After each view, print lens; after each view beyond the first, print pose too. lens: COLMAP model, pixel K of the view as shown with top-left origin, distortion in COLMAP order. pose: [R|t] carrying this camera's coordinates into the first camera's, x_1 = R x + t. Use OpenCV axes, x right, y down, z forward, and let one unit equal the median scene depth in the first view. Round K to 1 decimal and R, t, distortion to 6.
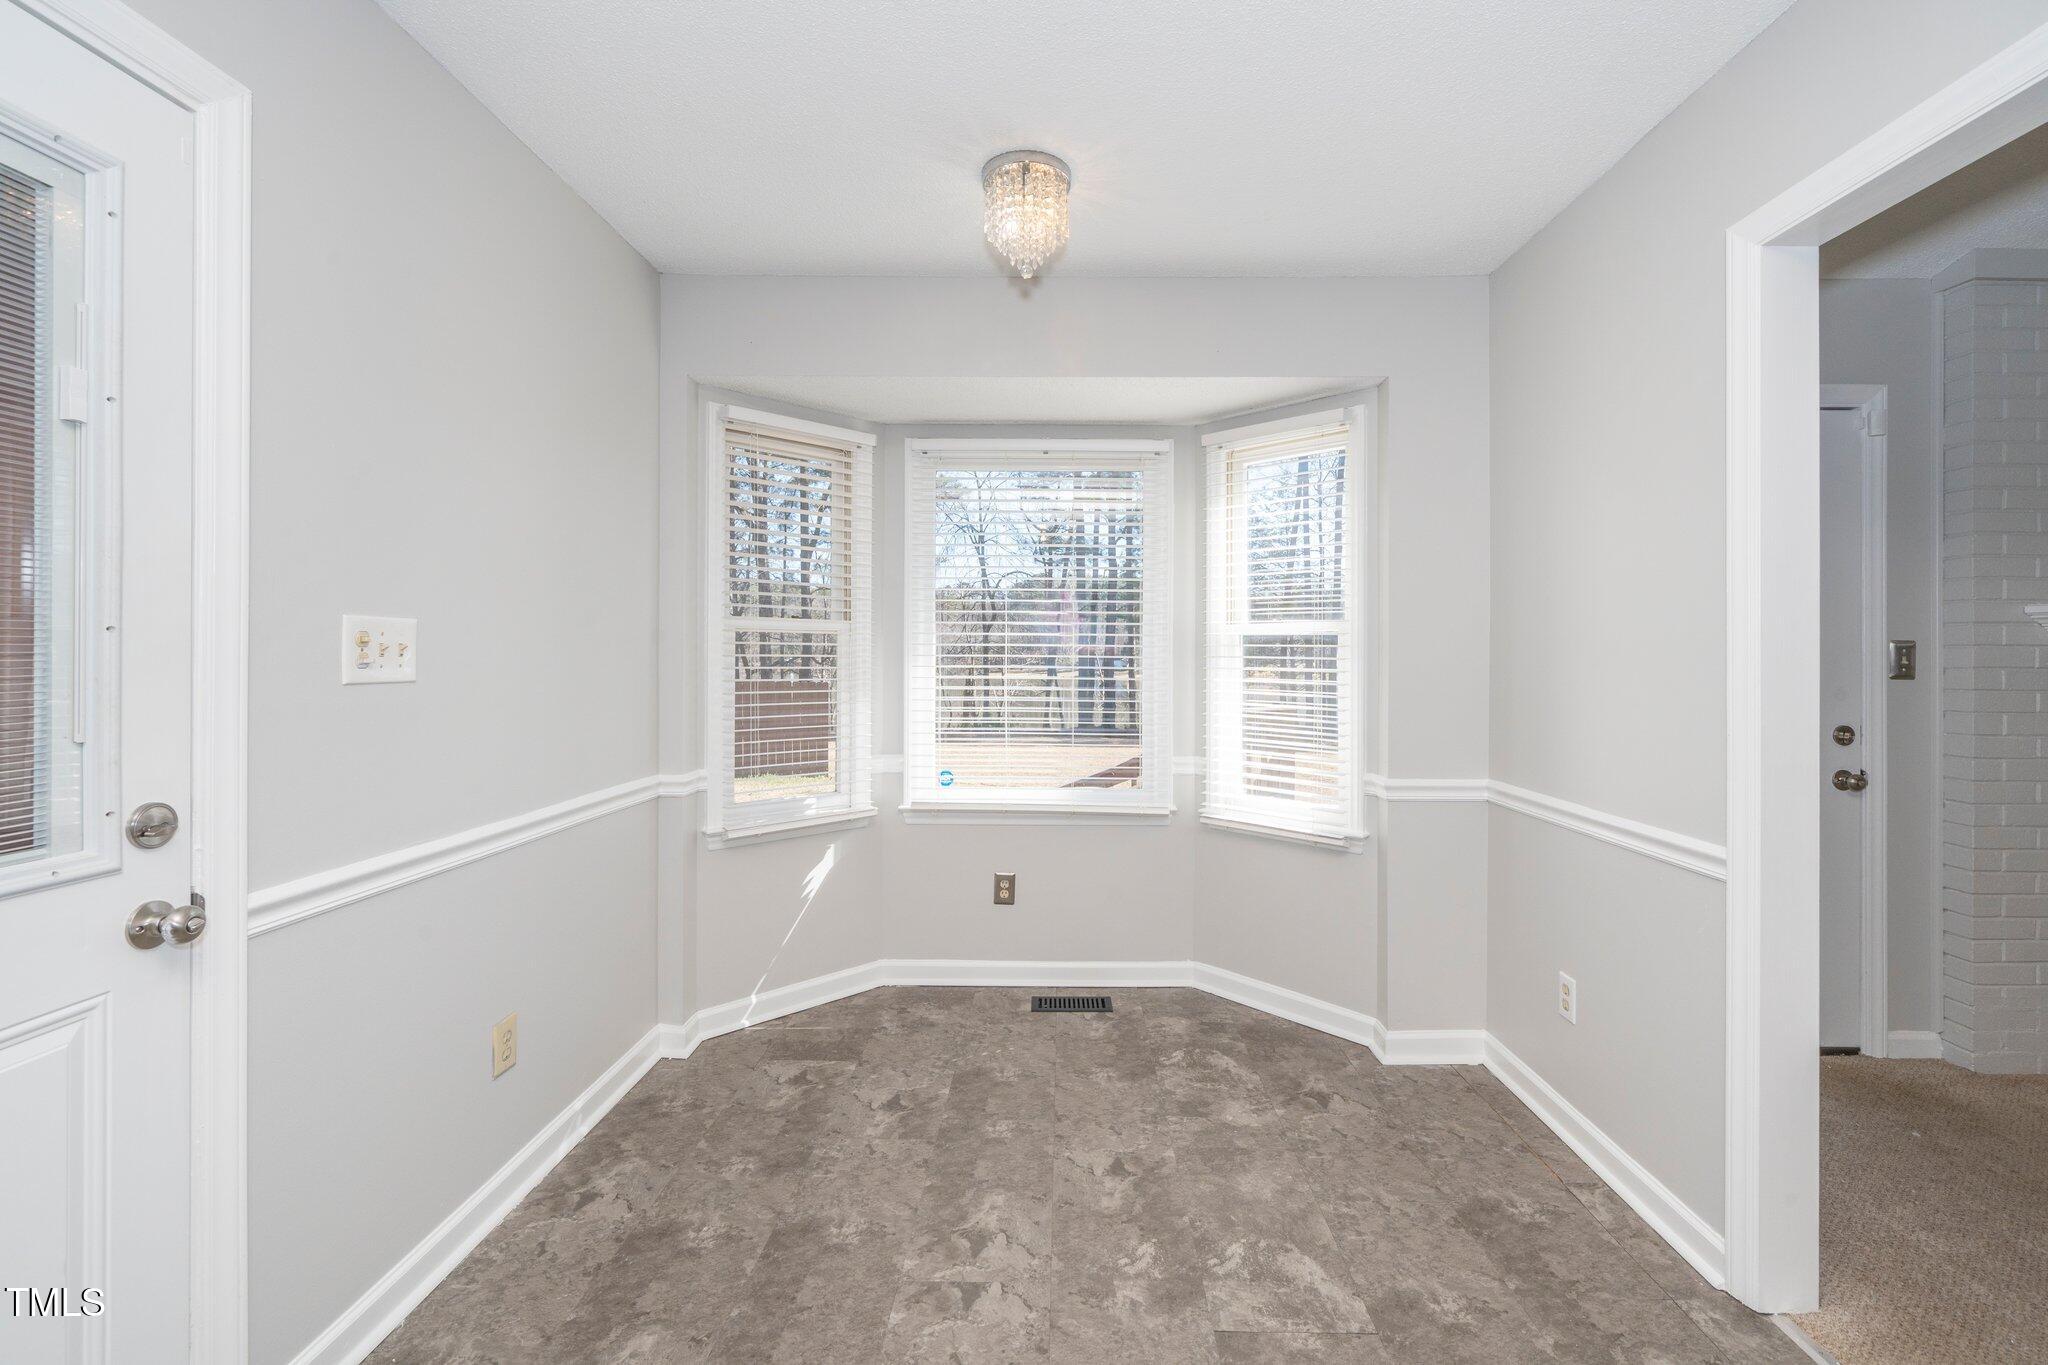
lens RADIAL K [[909.9, 0, 1089.0], [0, 909.9, 669.8], [0, 0, 1]] dist [0.000856, 0.000102]
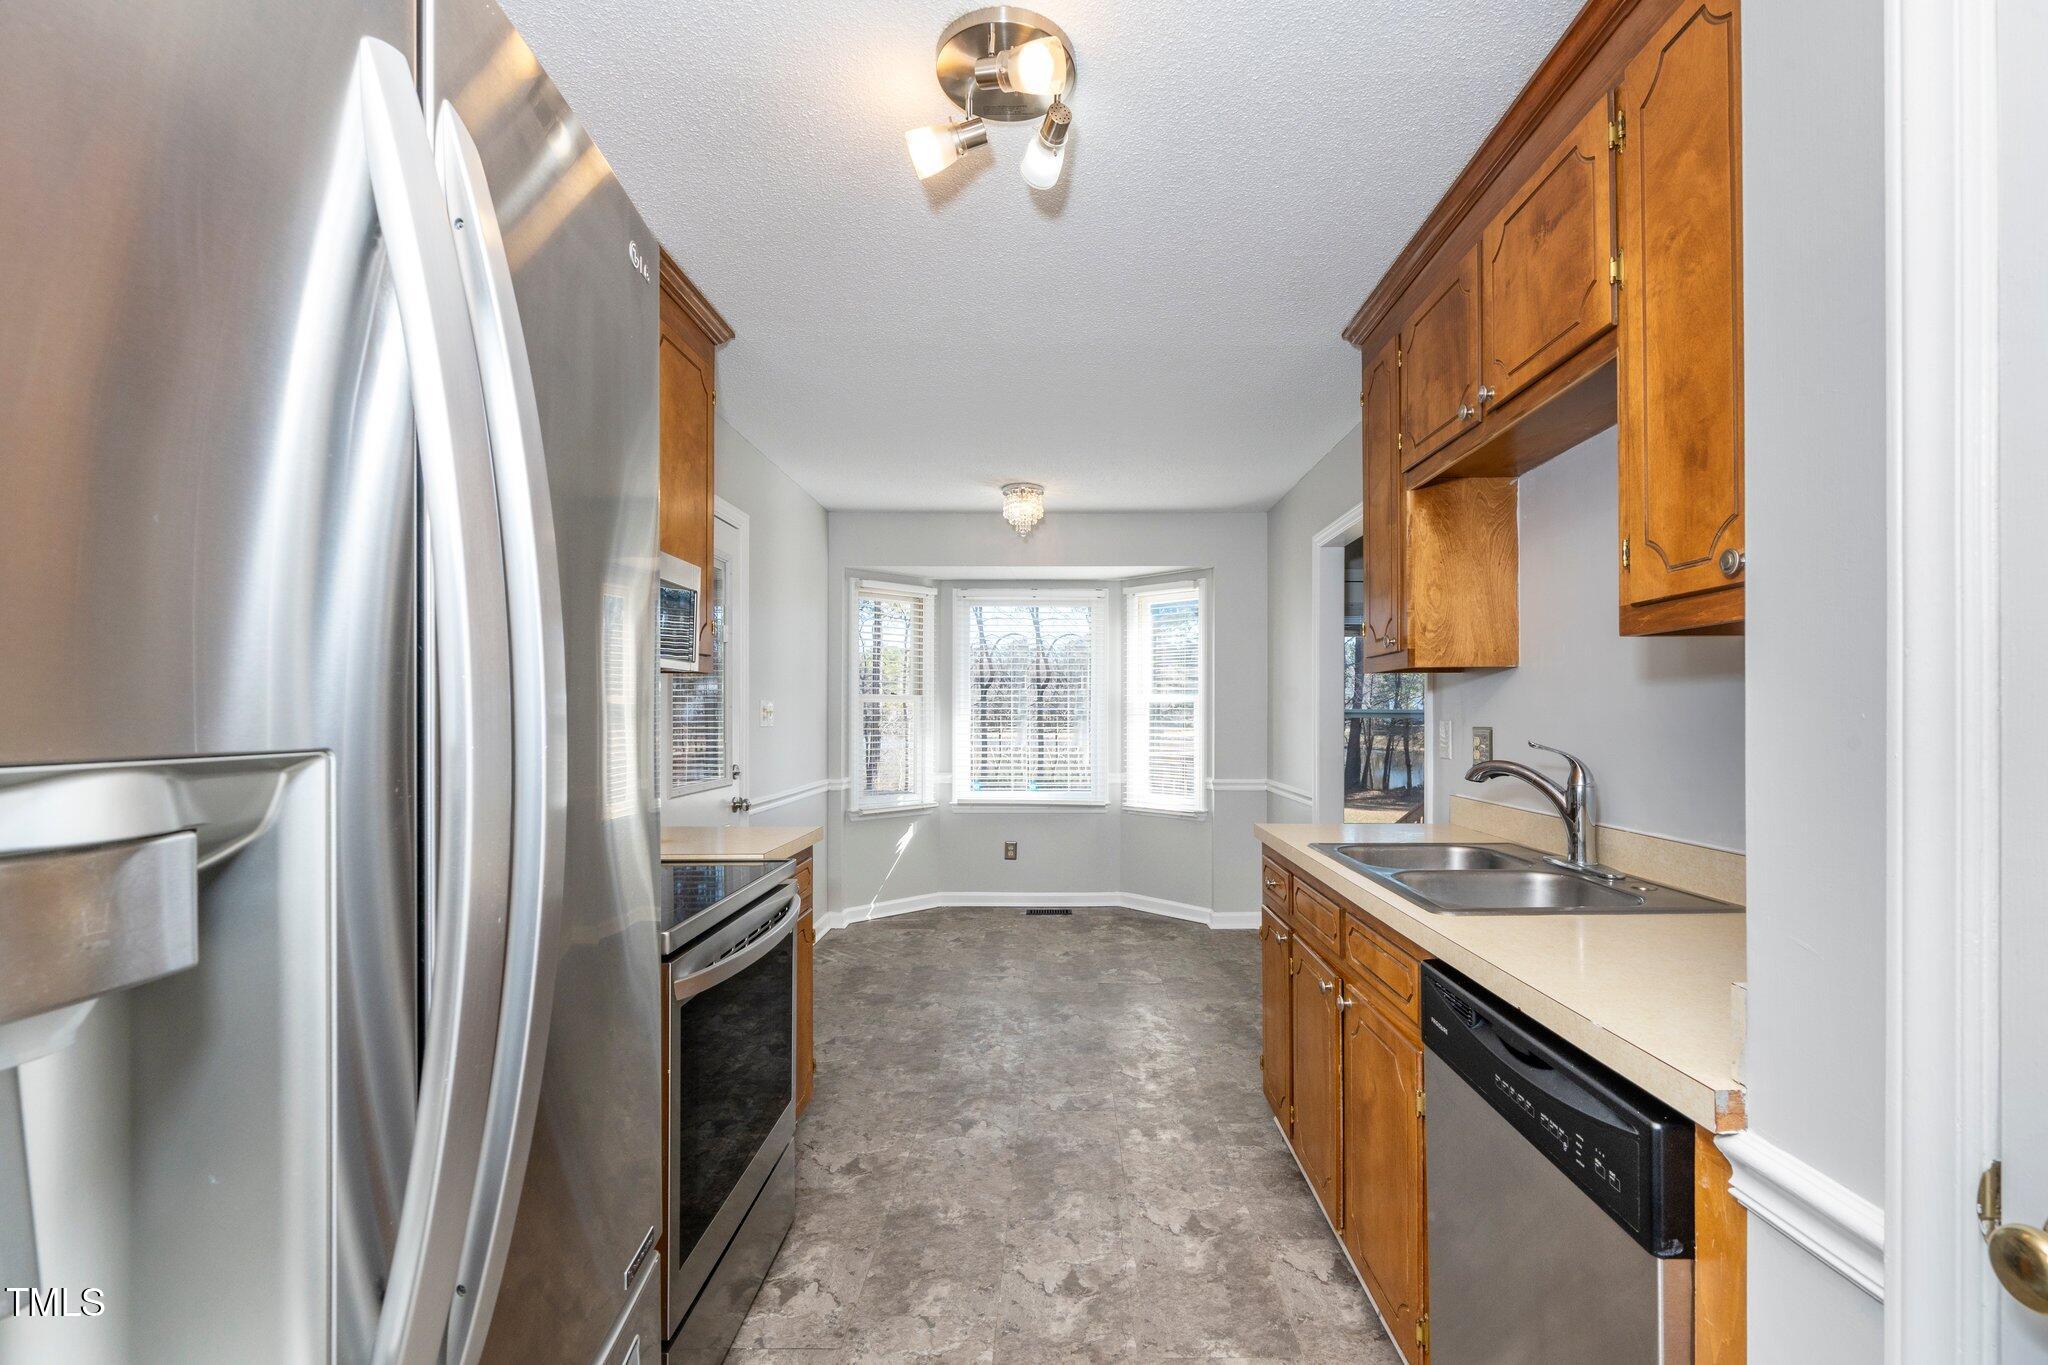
lens RADIAL K [[895.5, 0, 1068.3], [0, 895.5, 716.8], [0, 0, 1]] dist [0.000105, -0.000045]
pose [[0.999829, -0.004153, -0.018037, 0.056573], [0.003904, 0.999897, -0.013785, 0.013576], [0.018092, 0.013712, 0.999742, -0.831097]]
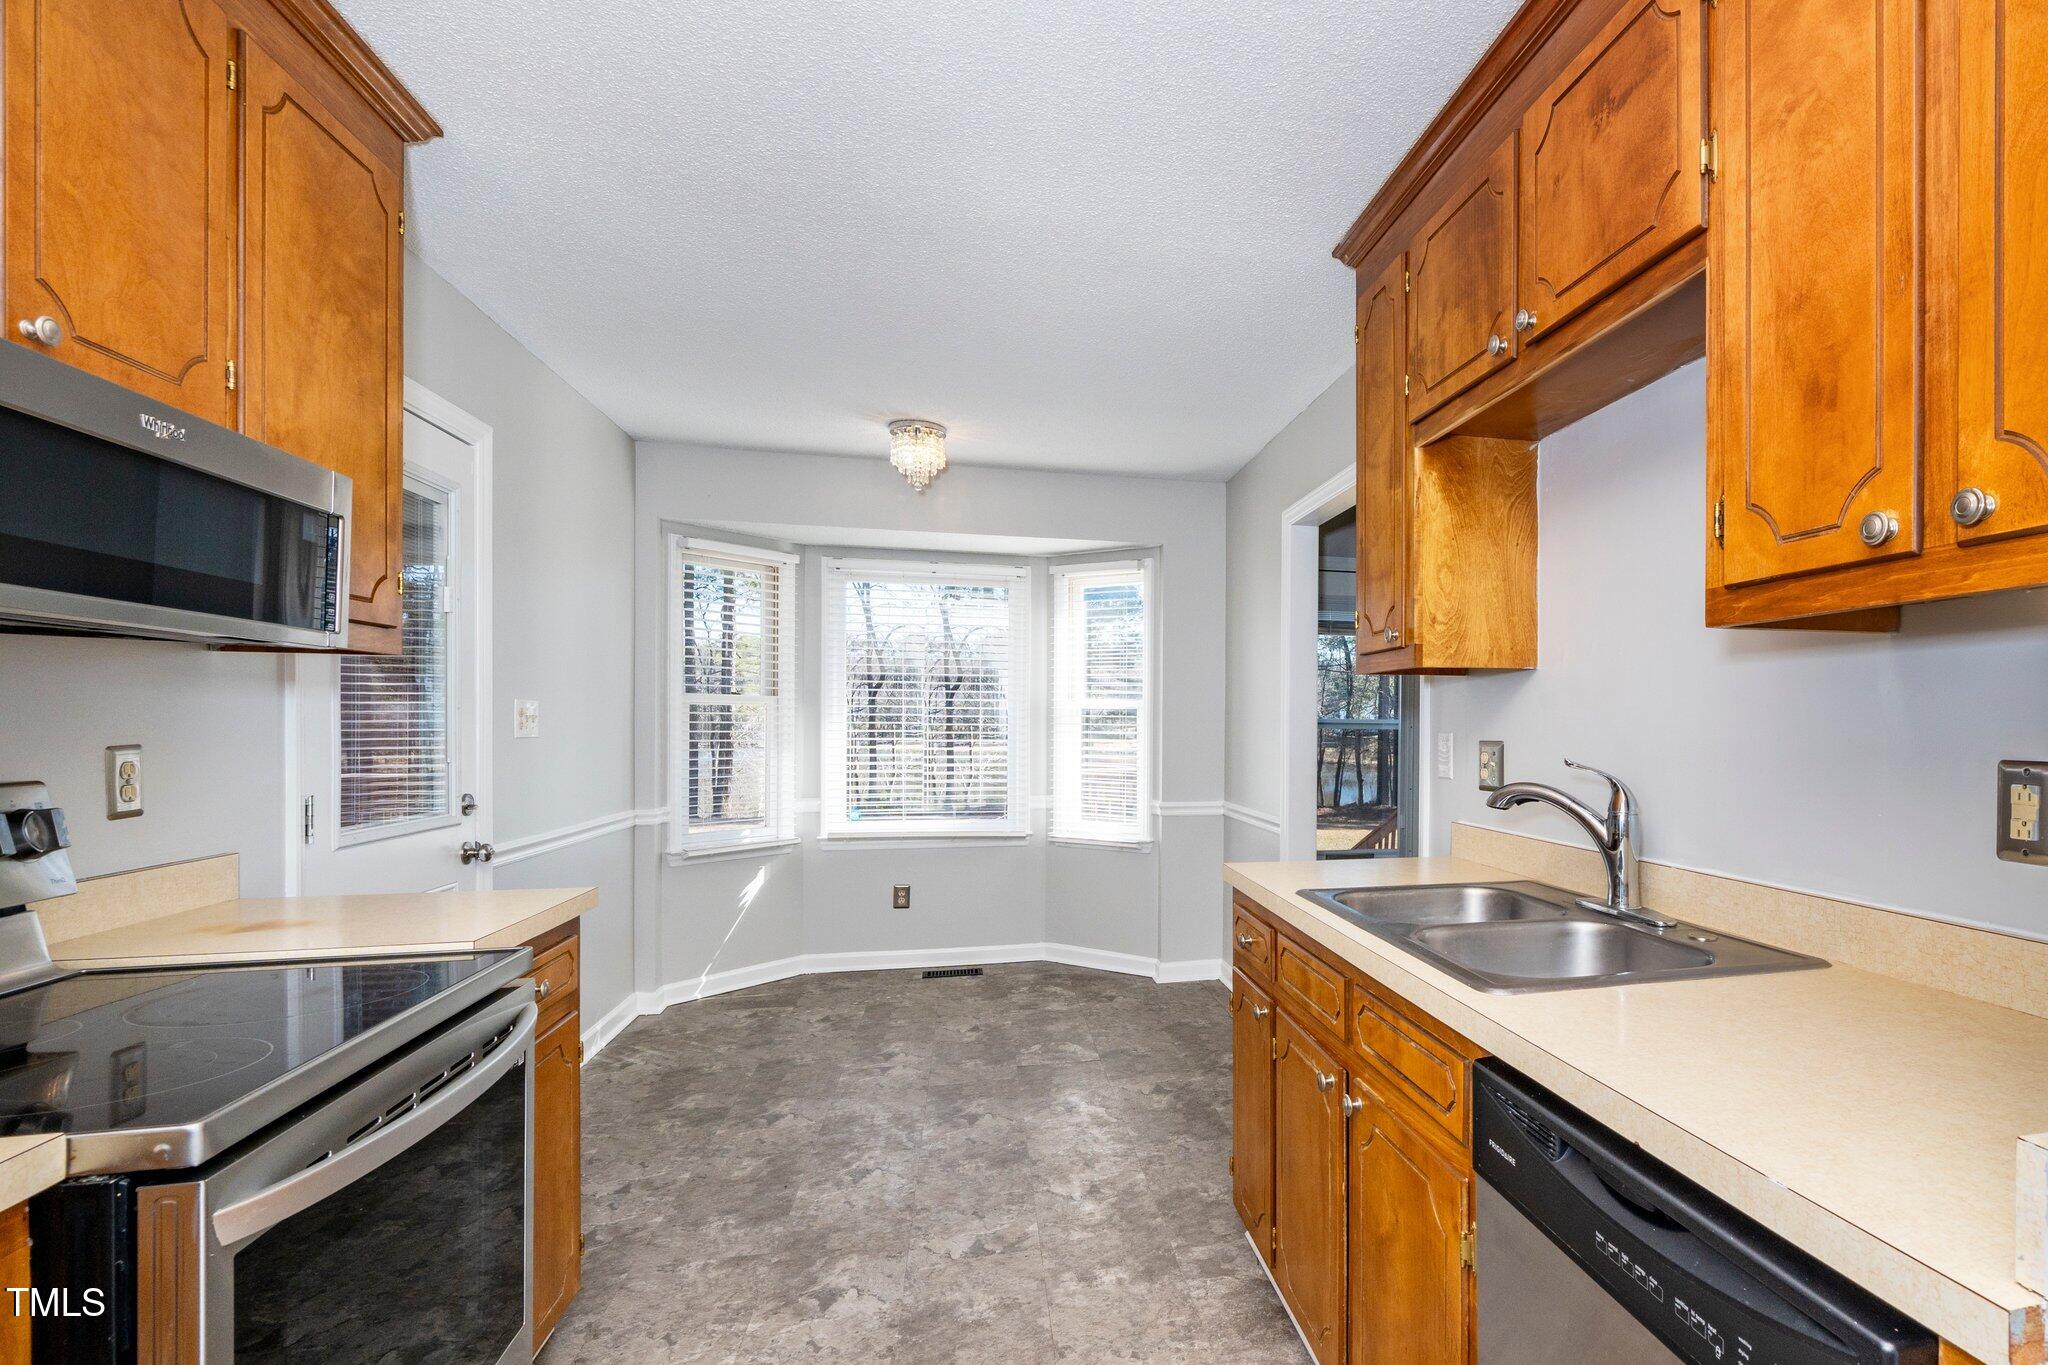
lens RADIAL K [[1025.4, 0, 1268.8], [0, 1025.4, 735.6], [0, 0, 1]] dist [-0.001198, -0.000453]
pose [[0.967178, -0.001307, 0.254095, 0.056147], [0.002336, 0.999990, -0.003748, 0.011693], [-0.254088, 0.004219, 0.967172, -0.719224]]
